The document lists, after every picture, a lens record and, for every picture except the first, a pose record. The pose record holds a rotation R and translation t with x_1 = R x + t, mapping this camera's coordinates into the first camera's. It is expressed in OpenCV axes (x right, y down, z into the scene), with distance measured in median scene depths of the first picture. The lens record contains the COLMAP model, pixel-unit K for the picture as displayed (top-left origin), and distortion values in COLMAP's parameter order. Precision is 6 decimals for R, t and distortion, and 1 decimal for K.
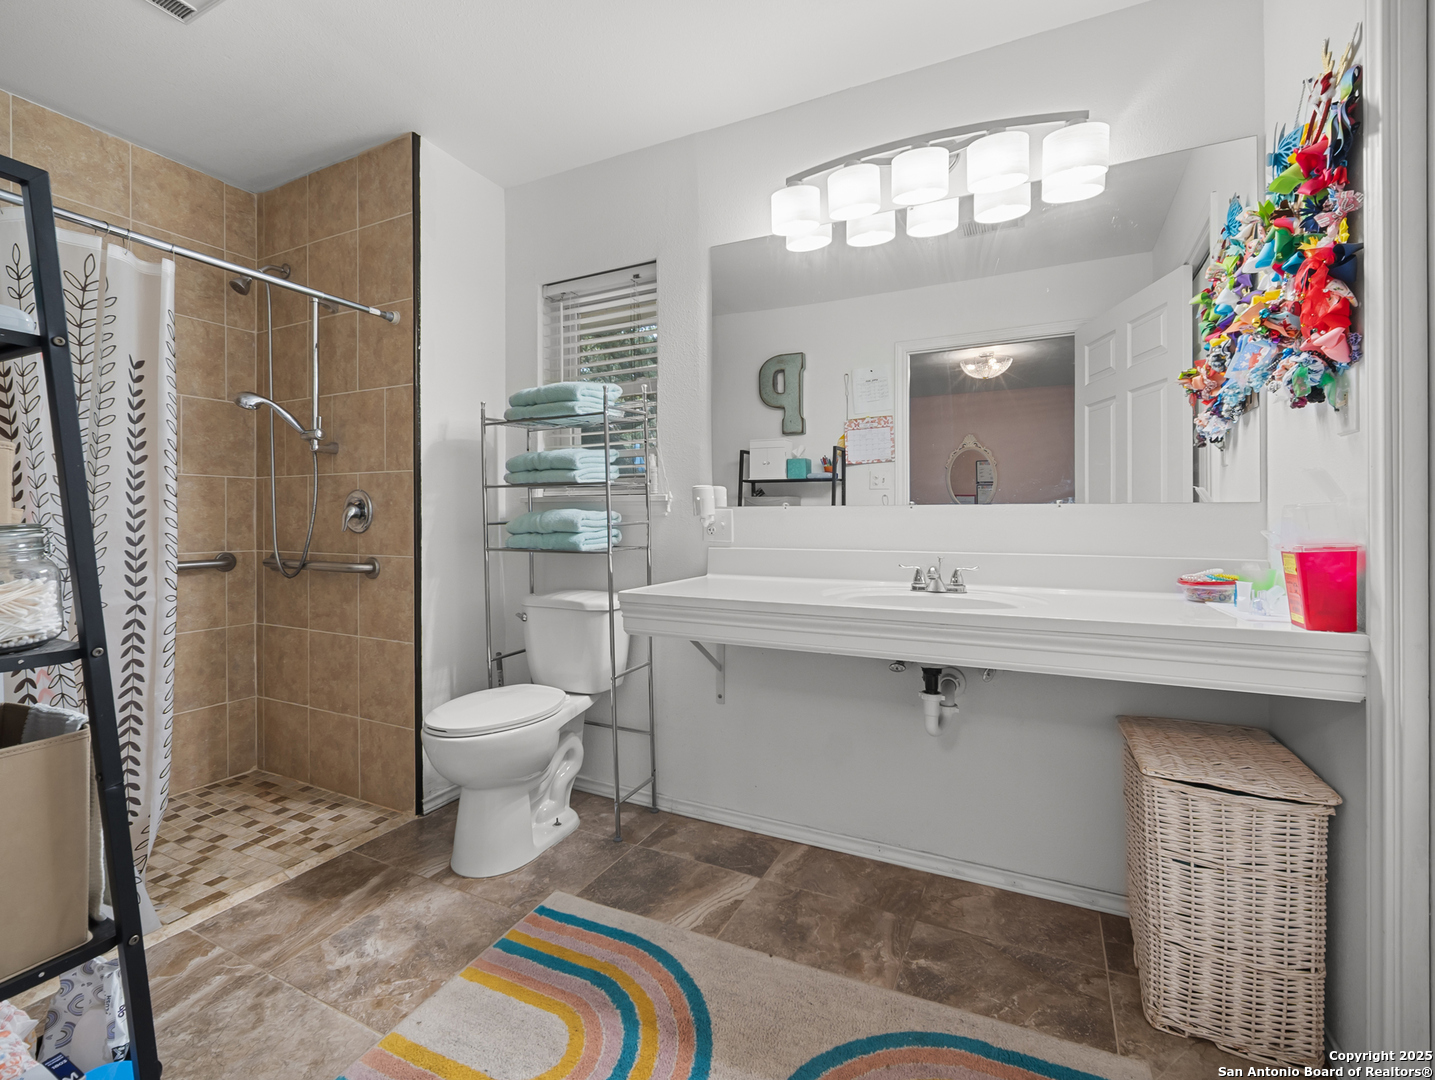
lens RADIAL K [[648.1, 0, 716.5], [0, 648.1, 523.7], [0, 0, 1]] dist [-0.012682, 0.001227]
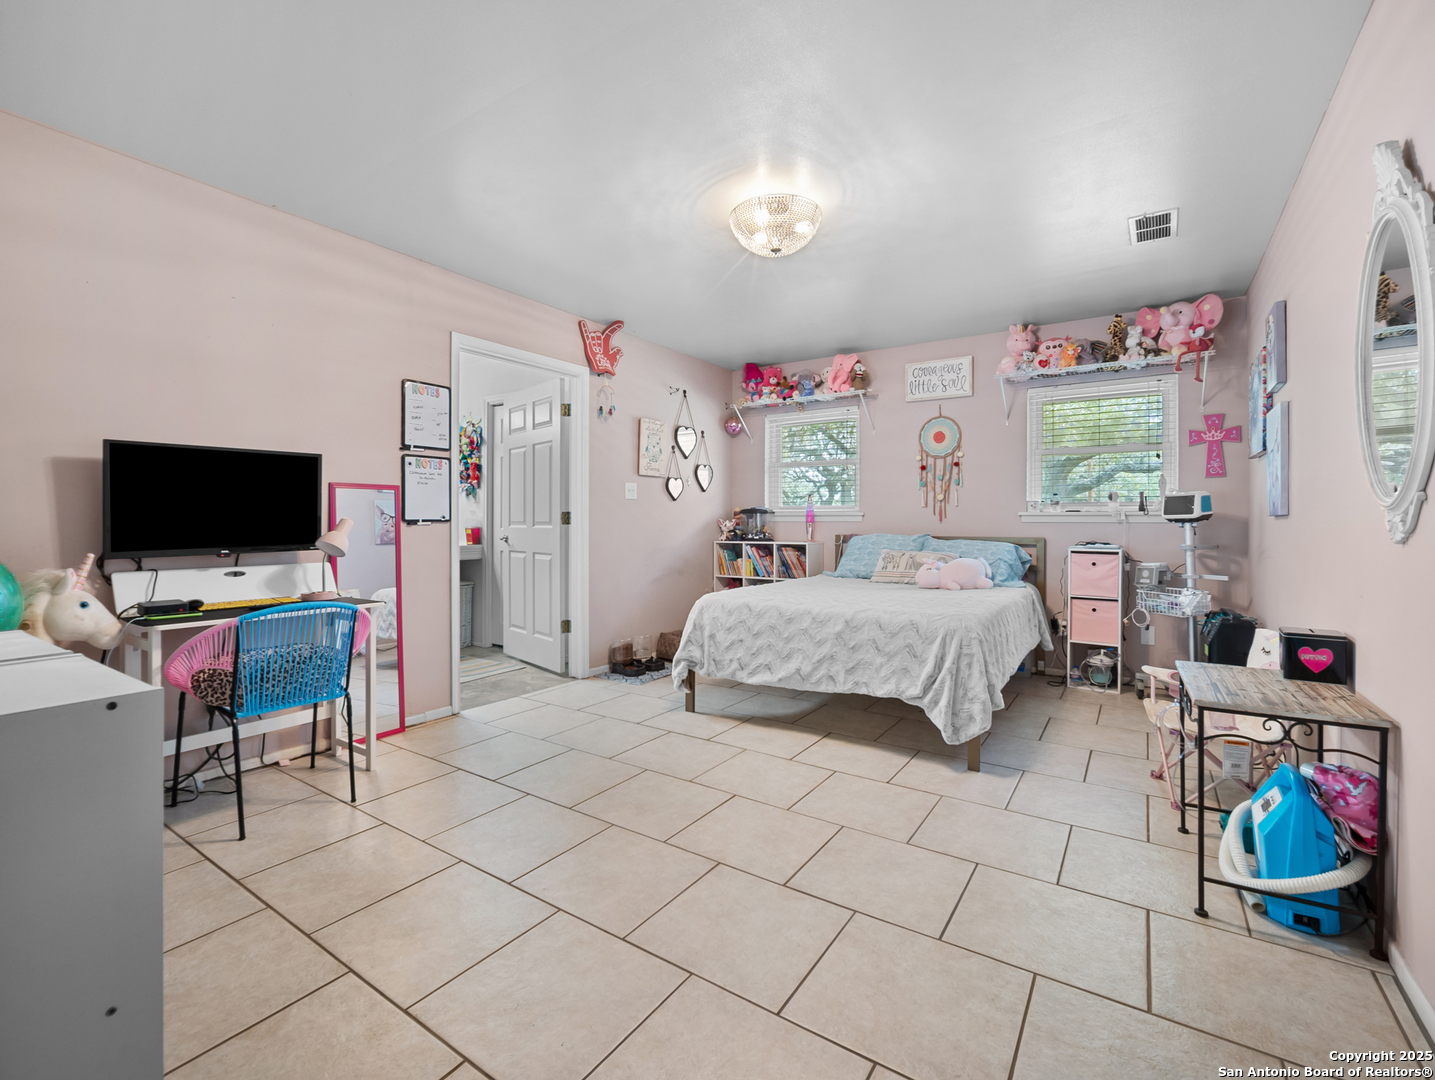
lens RADIAL K [[648.1, 0, 716.5], [0, 648.1, 523.7], [0, 0, 1]] dist [-0.012682, 0.001227]
pose [[0.122371, -0.005290, 0.992470, -3.584685], [-0.004904, 0.999970, 0.005935, -0.026157], [-0.992472, -0.005594, 0.122341, -1.353831]]
